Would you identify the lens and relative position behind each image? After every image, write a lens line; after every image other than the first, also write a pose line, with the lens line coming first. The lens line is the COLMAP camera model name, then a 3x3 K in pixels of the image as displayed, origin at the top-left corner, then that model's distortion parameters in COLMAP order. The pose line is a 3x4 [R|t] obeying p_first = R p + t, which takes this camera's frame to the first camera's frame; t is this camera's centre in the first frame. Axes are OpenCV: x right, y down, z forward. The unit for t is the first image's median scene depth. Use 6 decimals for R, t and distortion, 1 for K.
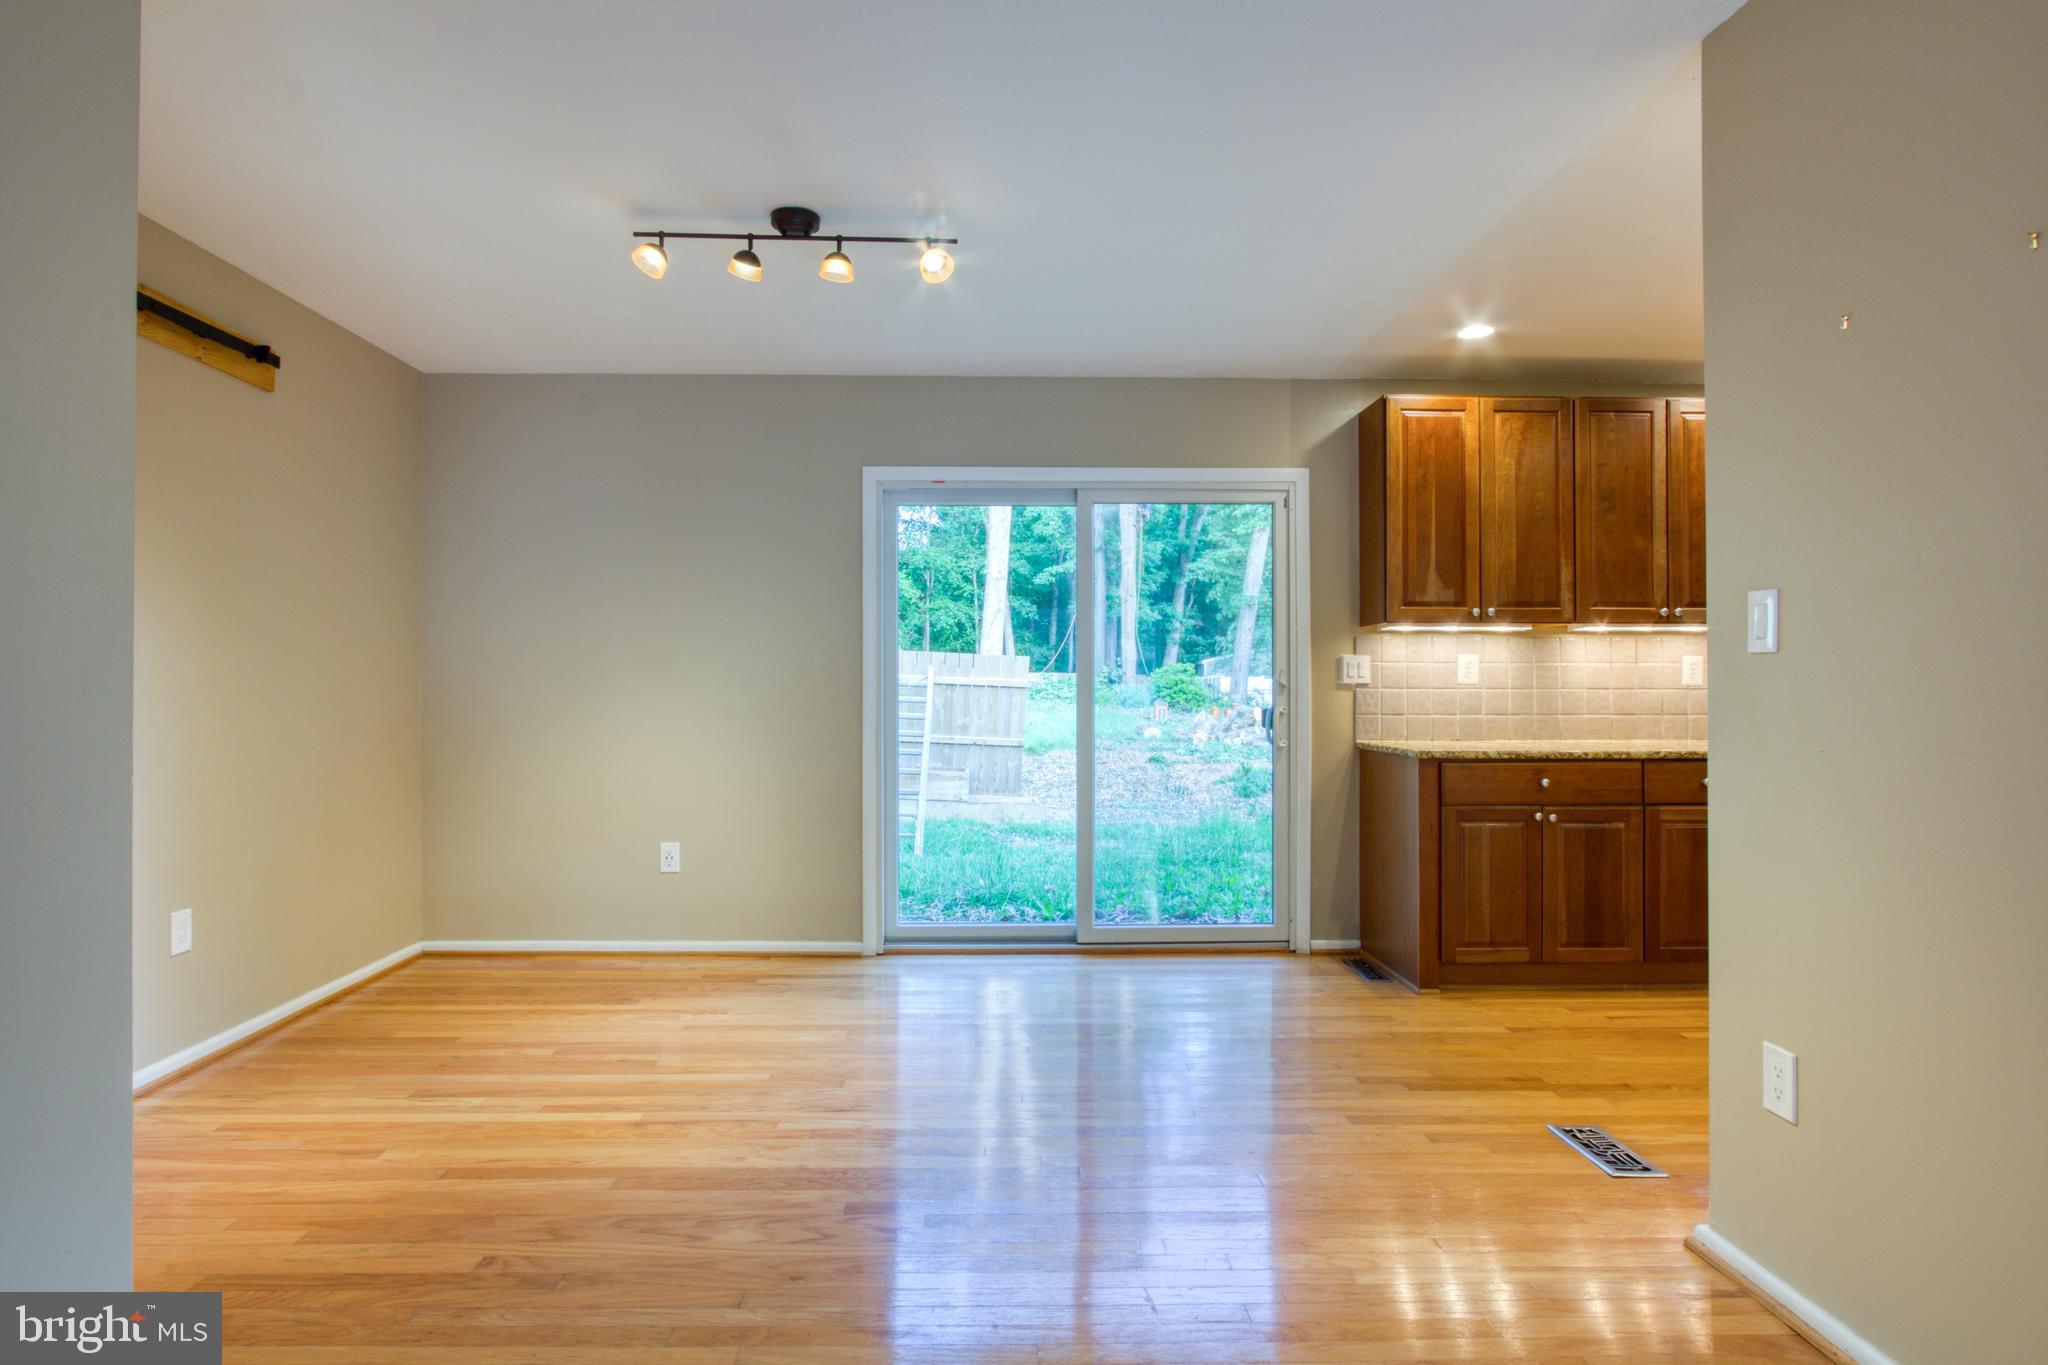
lens RADIAL K [[1111.4, 0, 959.9], [0, 1111.4, 672.7], [0, 0, 1]] dist [-0.004985, -0.000338]
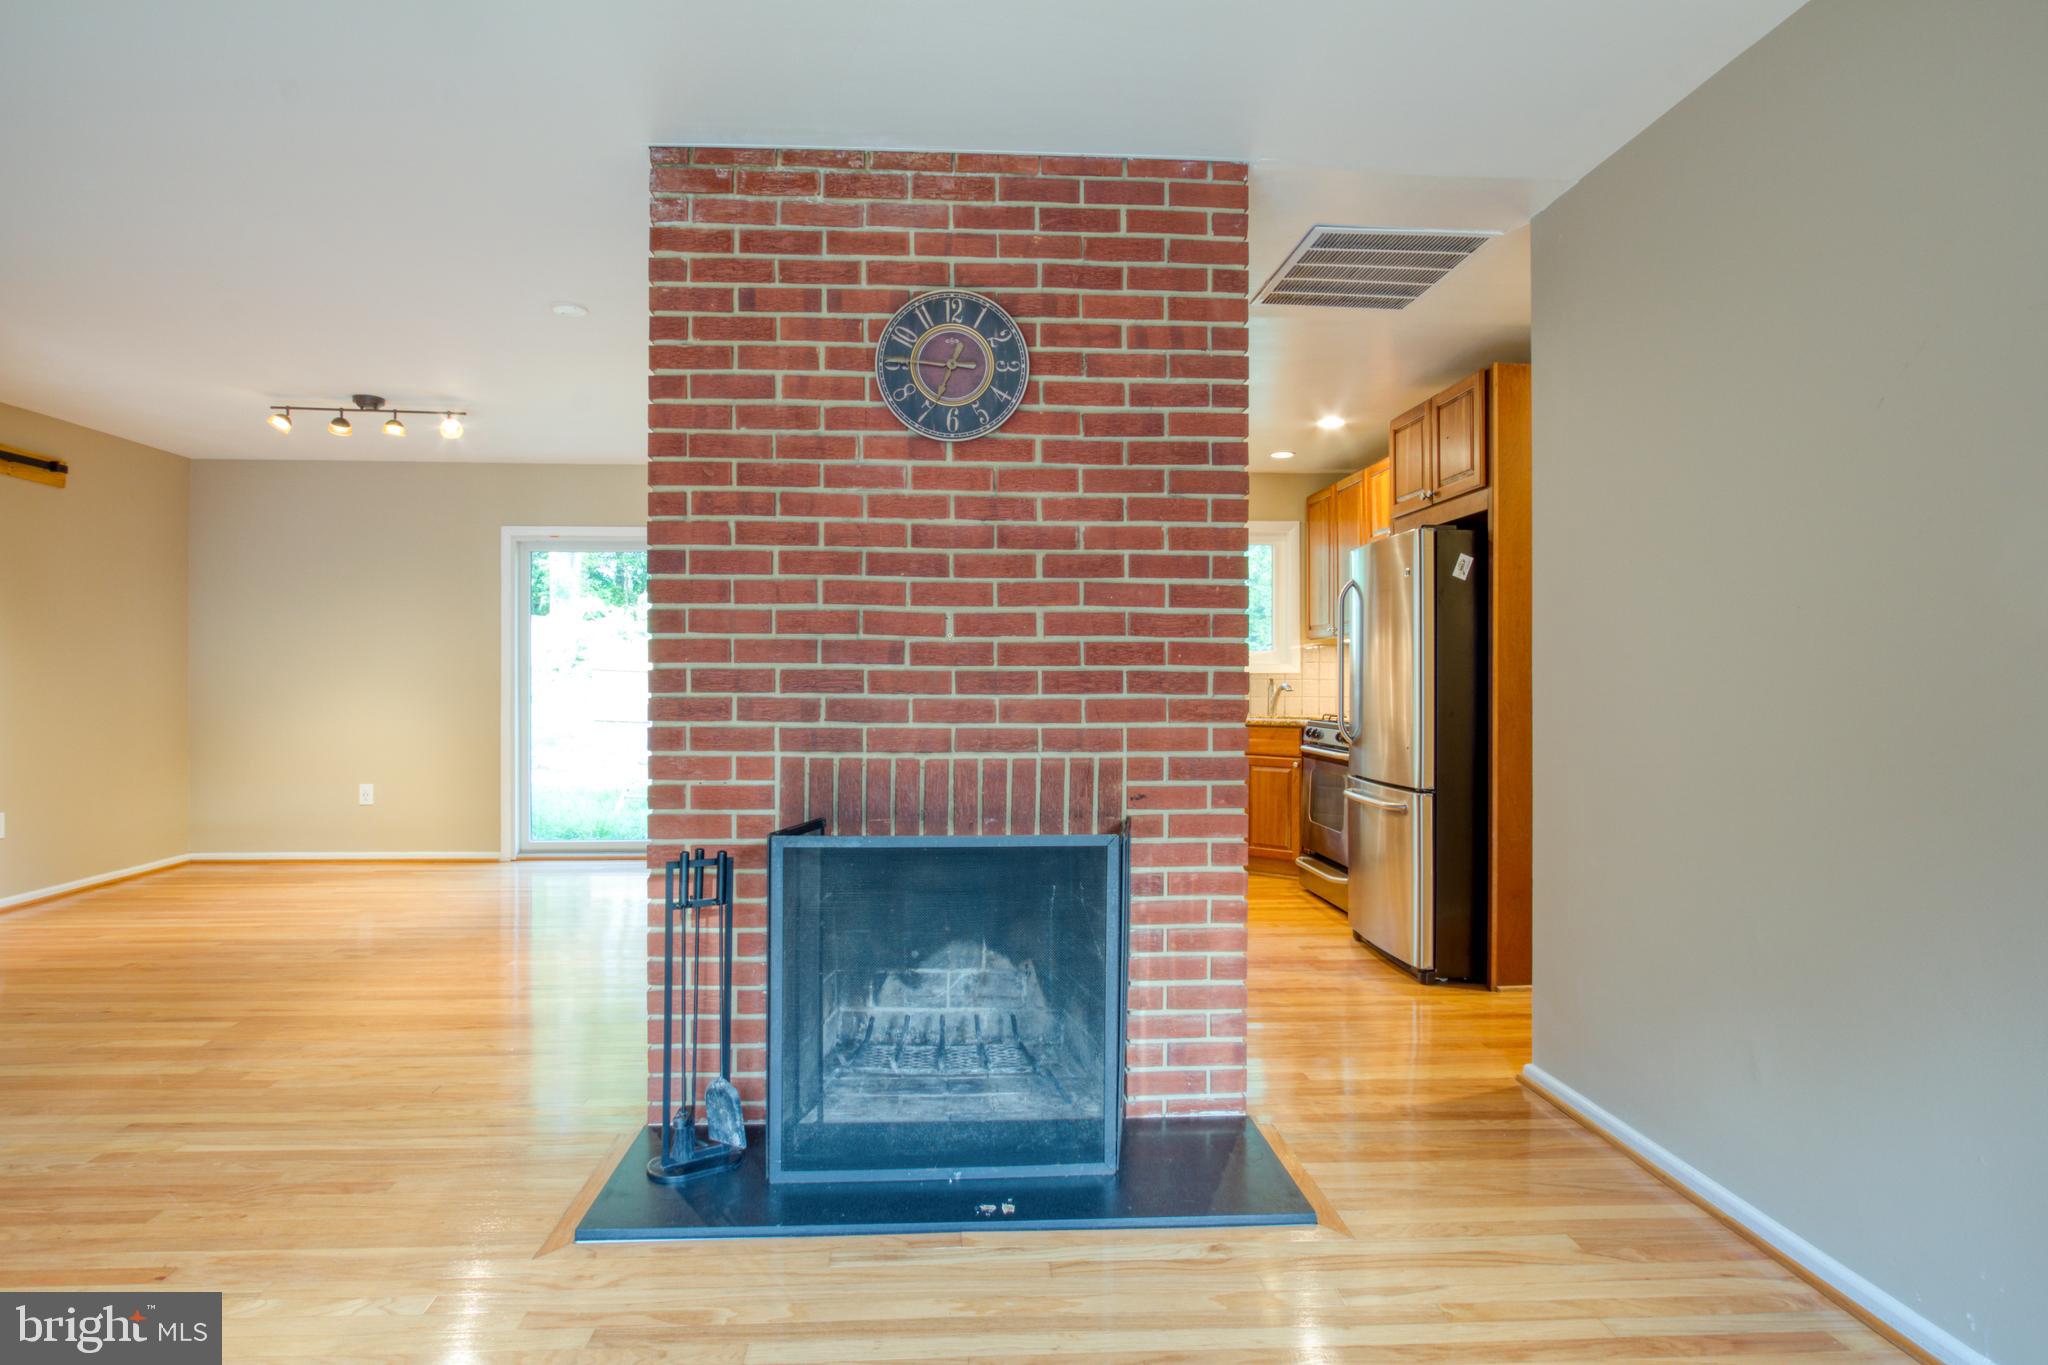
lens RADIAL K [[1148.5, 0, 973.7], [0, 1148.5, 671.5], [0, 0, 1]] dist [-0.001397, 0.001826]
pose [[0.999358, 0.000961, 0.035812, 0.543312], [-0.001213, 0.999975, 0.007004, -0.006712], [-0.035805, -0.007043, 0.999334, -0.597382]]
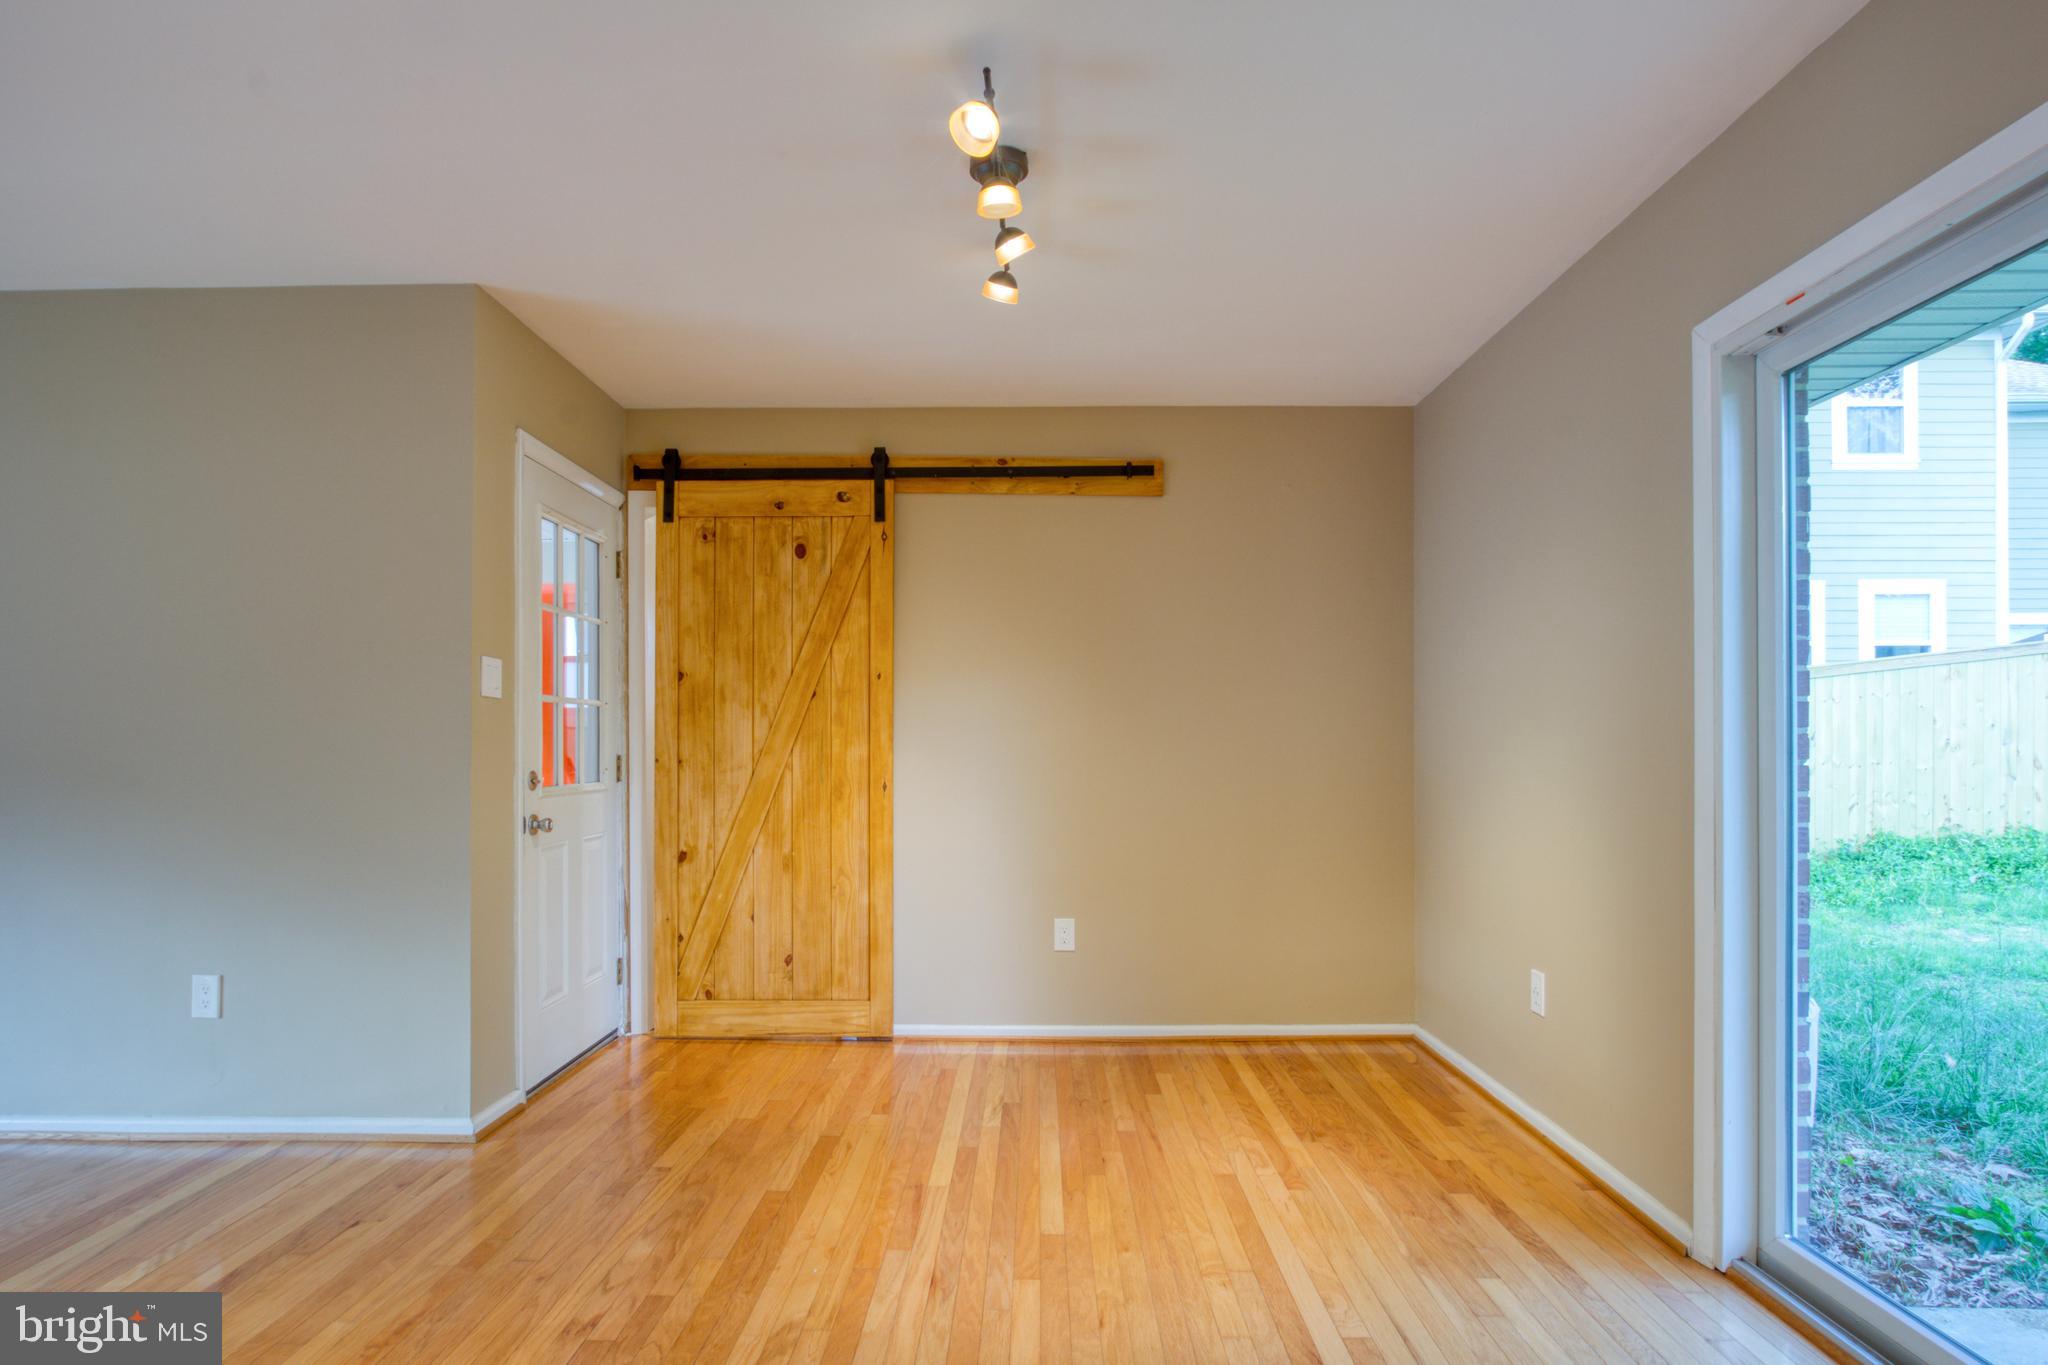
lens RADIAL K [[1116.9, 0, 1029.7], [0, 1116.9, 747.5], [0, 0, 1]] dist [-0.012518, 0.000010]
pose [[-0.010315, -0.001516, -0.999946, 0.500616], [0.012253, 0.999924, -0.001642, 0.011054], [0.999872, -0.012269, -0.010295, 0.785172]]
